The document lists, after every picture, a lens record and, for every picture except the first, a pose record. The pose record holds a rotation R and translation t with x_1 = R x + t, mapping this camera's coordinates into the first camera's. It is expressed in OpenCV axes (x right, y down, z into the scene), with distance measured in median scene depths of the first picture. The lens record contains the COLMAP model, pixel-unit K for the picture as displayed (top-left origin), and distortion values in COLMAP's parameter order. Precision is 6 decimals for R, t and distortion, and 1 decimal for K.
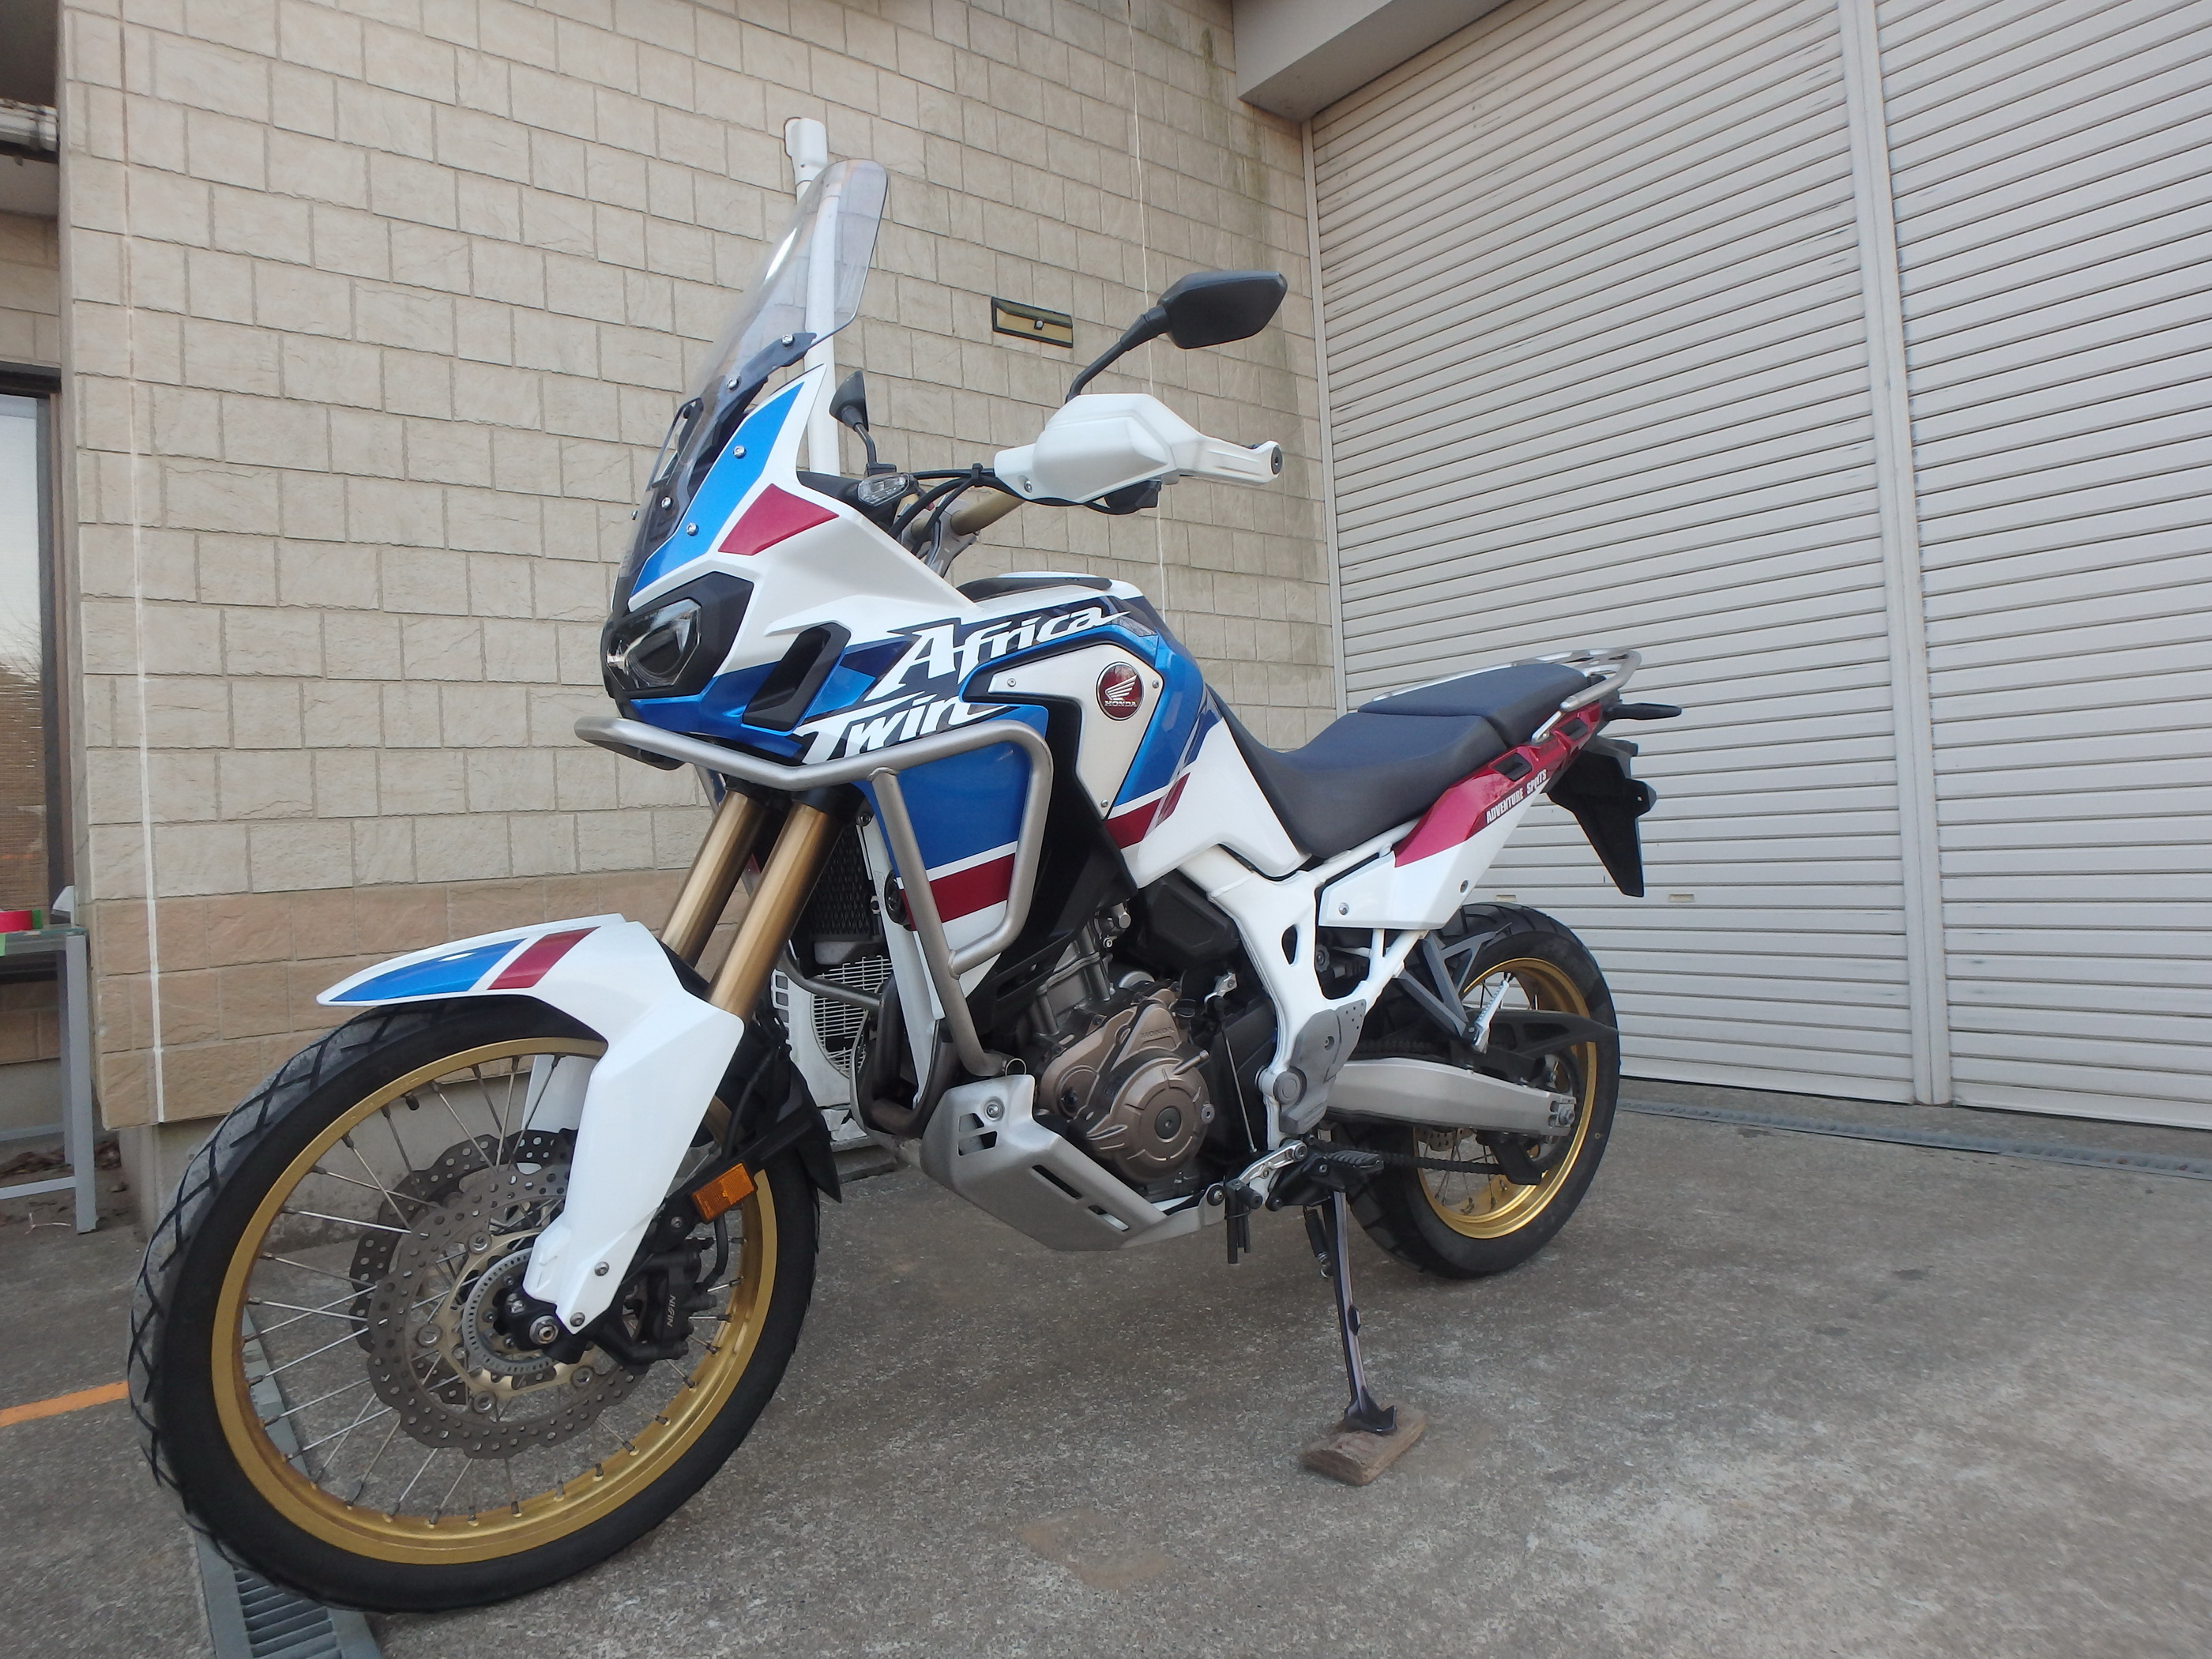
lens RADIAL K [[1378.8, 0, 1098.2], [0, 1378.8, 783.7], [0, 0, 1]] dist [-0.025975, 0.004291]
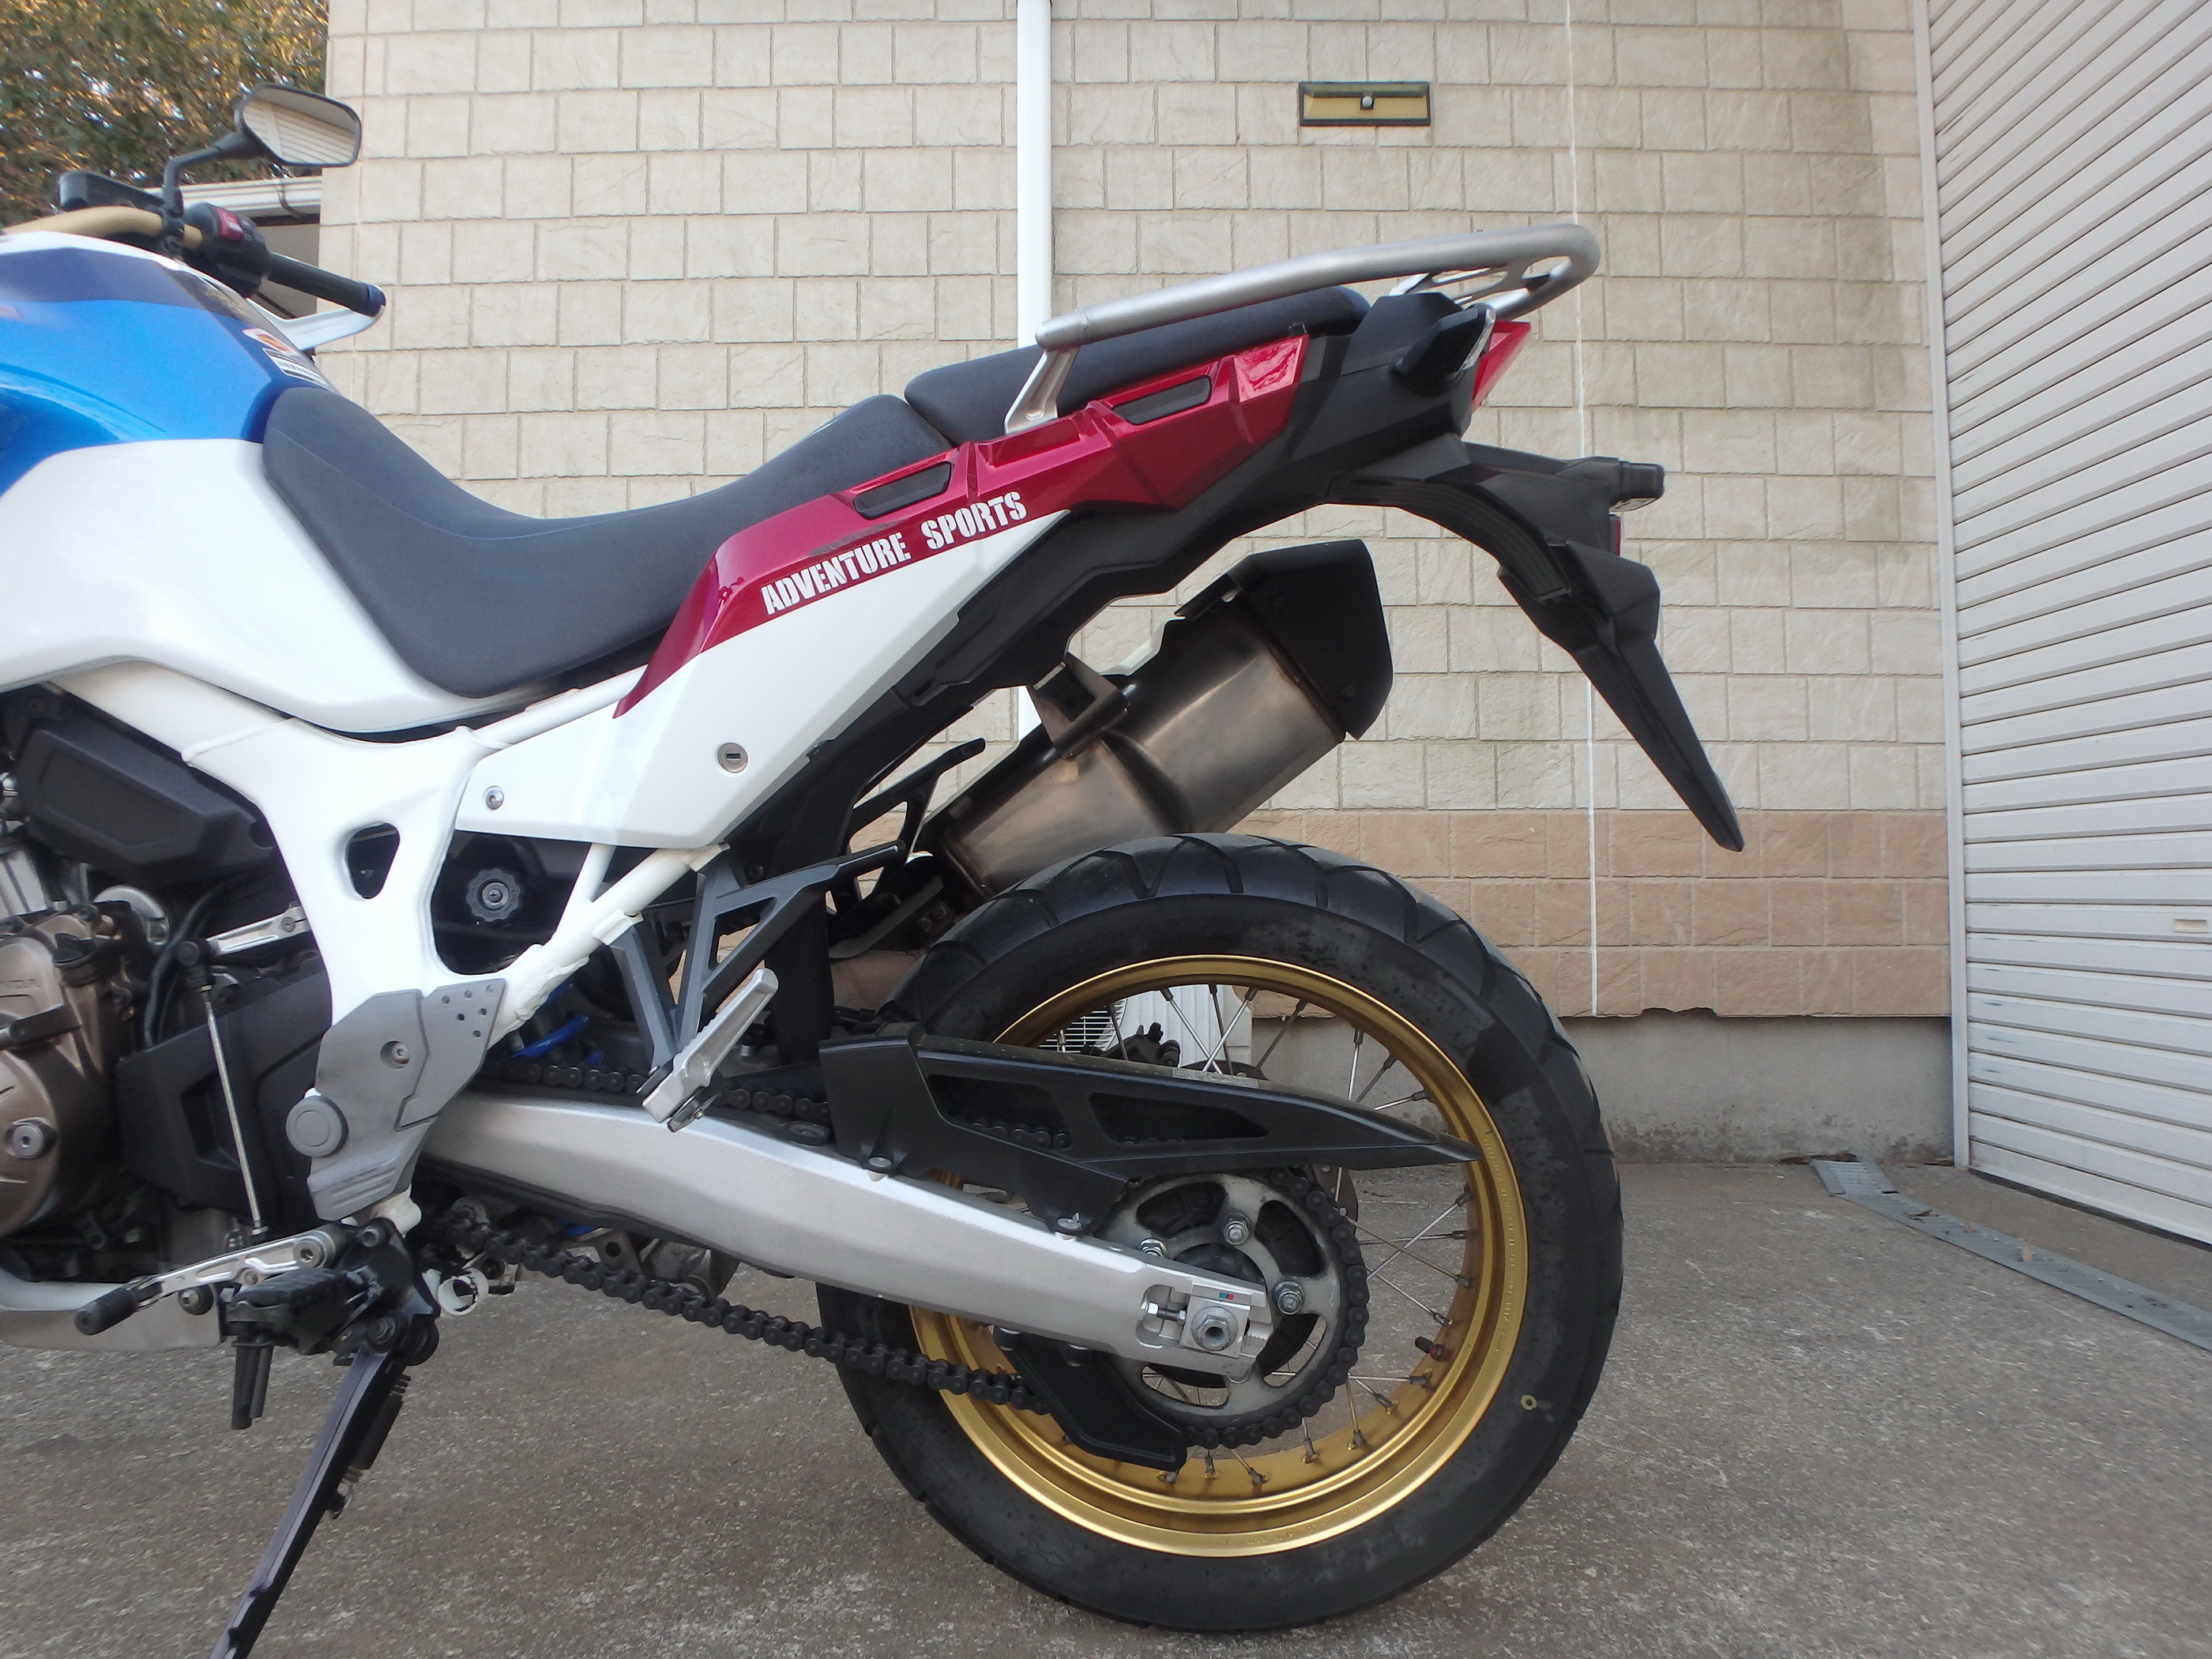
lens RADIAL K [[1362.7, 0, 1120.6], [0, 1362.7, 812.1], [0, 0, 1]] dist [-0.038230, 0.002132]
pose [[0.784763, 0.013834, -0.619641, 0.455001], [-0.009460, 0.999902, 0.010342, 0.060725], [0.619723, -0.002254, 0.784817, 0.518633]]
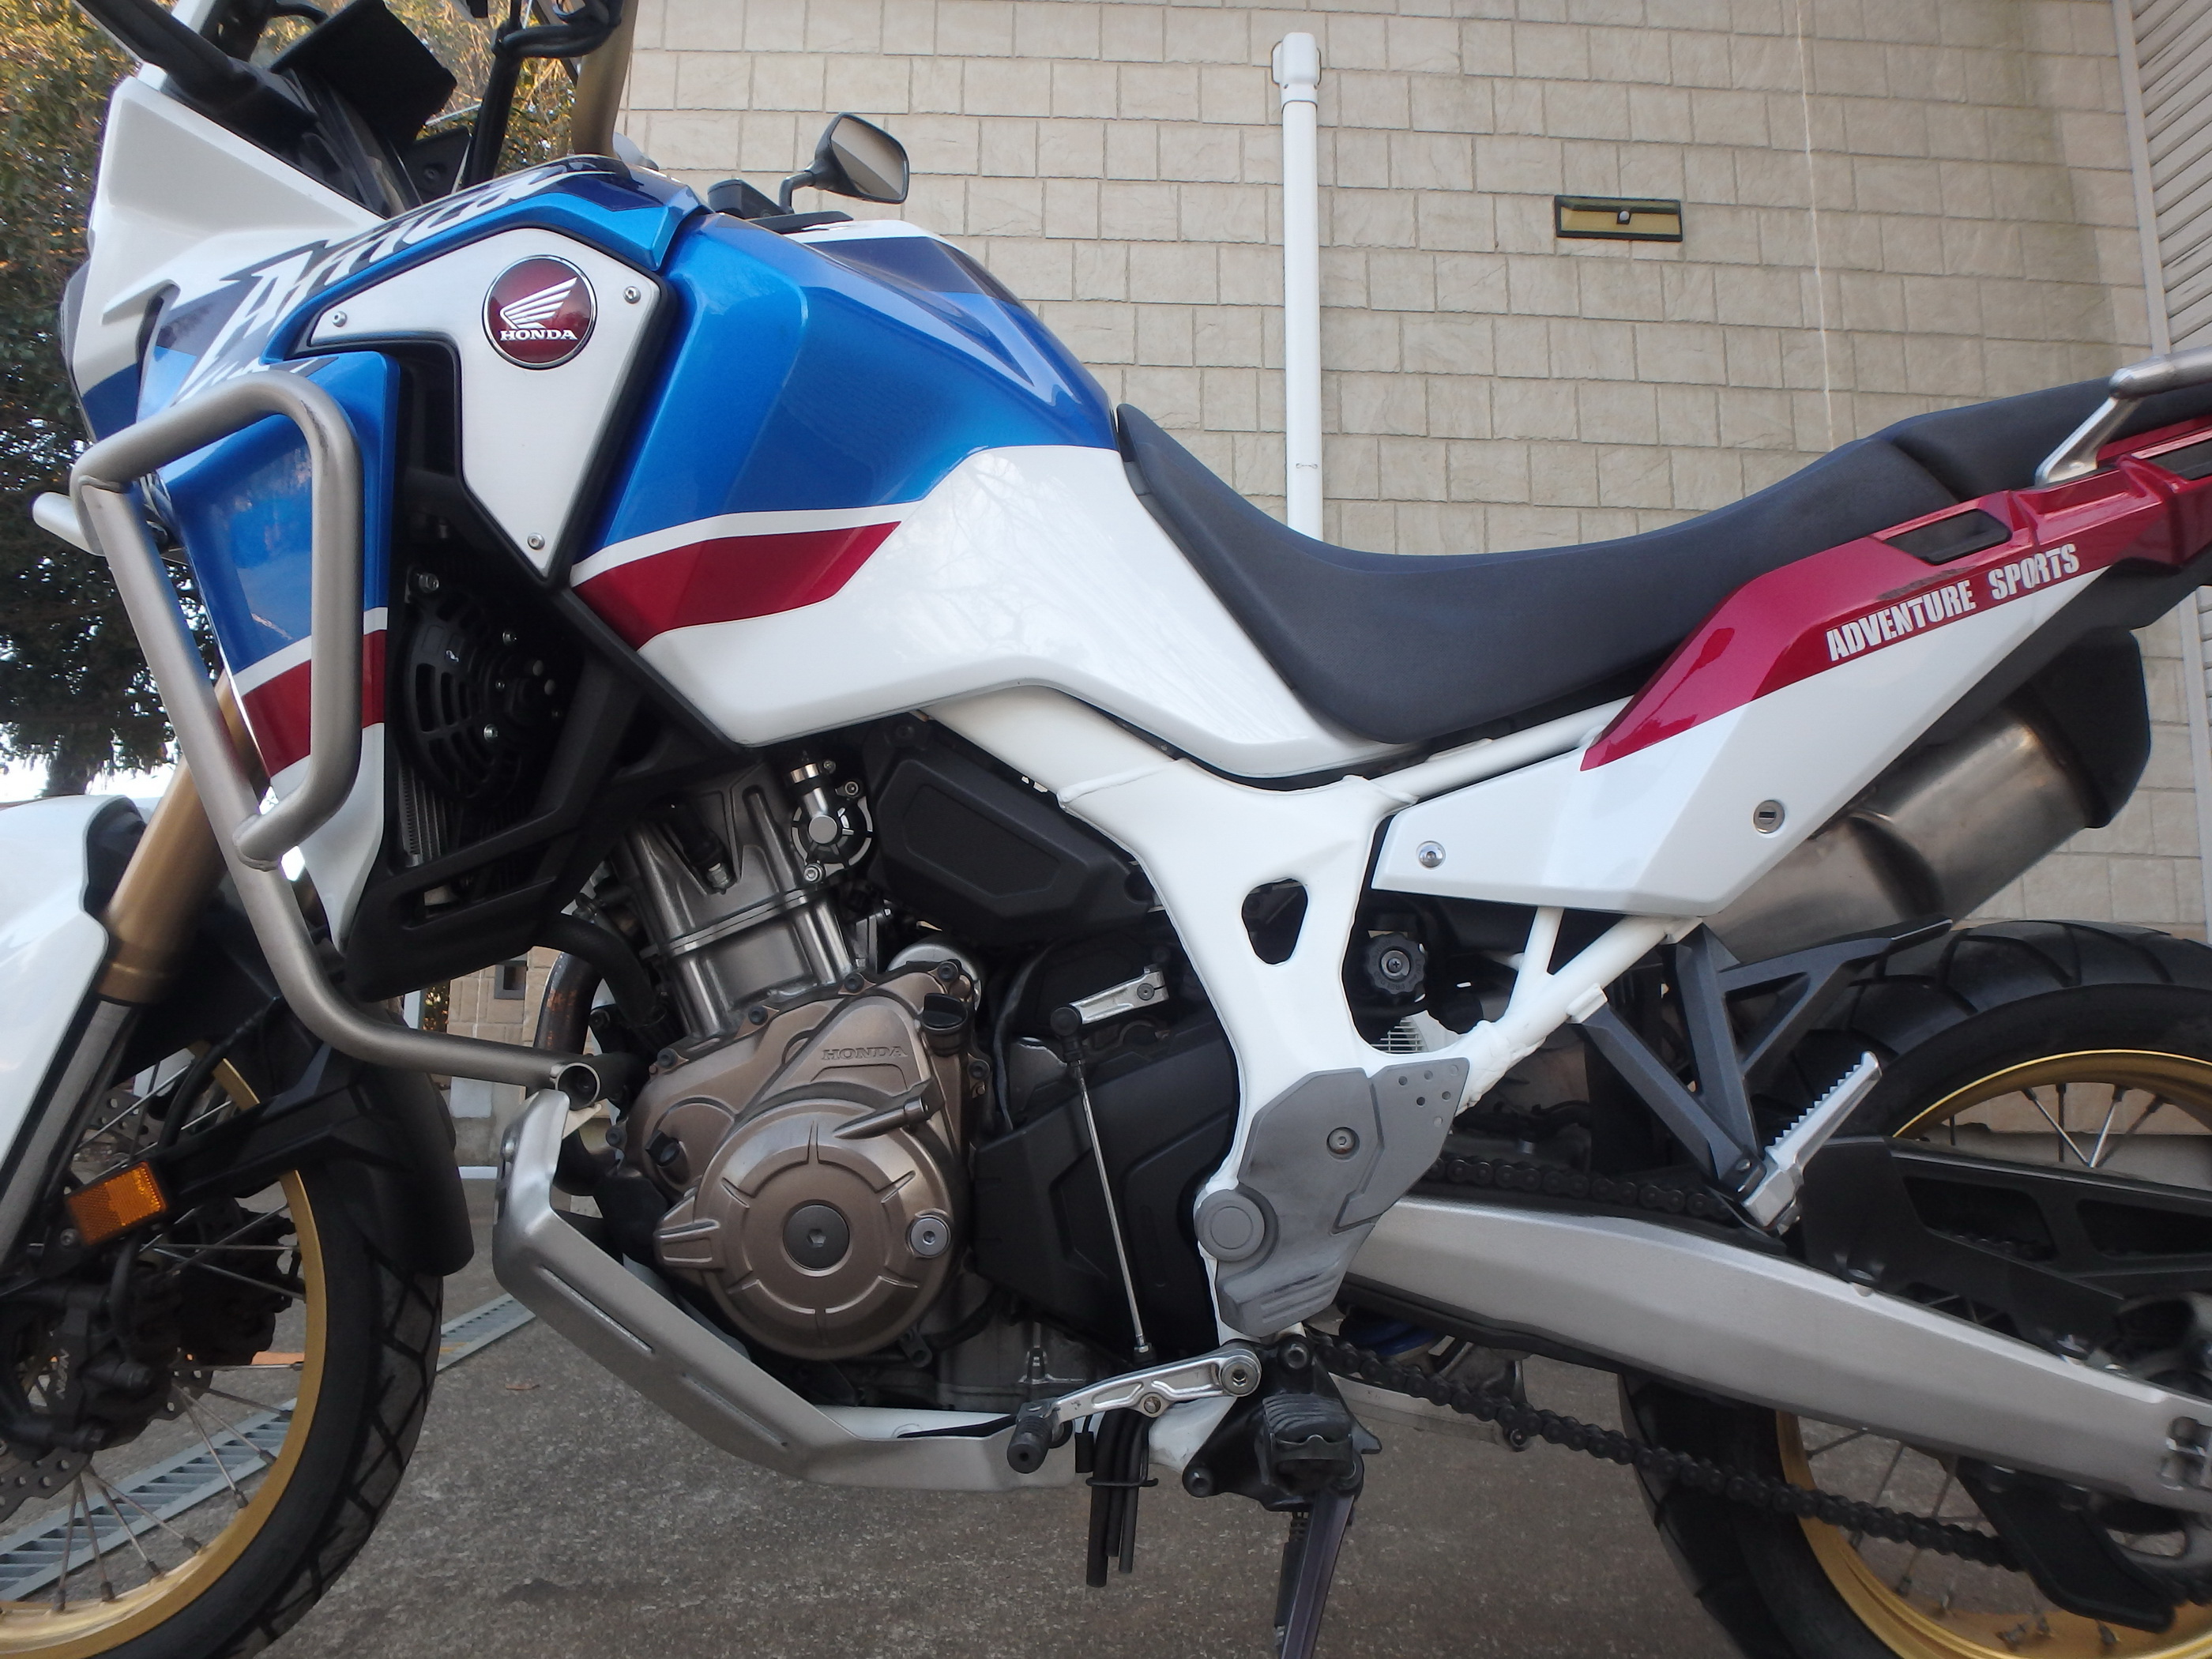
lens RADIAL K [[1352.1, 0, 1101.5], [0, 1352.1, 806.1], [0, 0, 1]] dist [-0.033379, 0.002891]
pose [[0.800544, -0.016938, -0.599035, 0.239262], [-0.032828, 0.996860, -0.072057, 0.074857], [0.598374, 0.077350, 0.797474, 0.398546]]
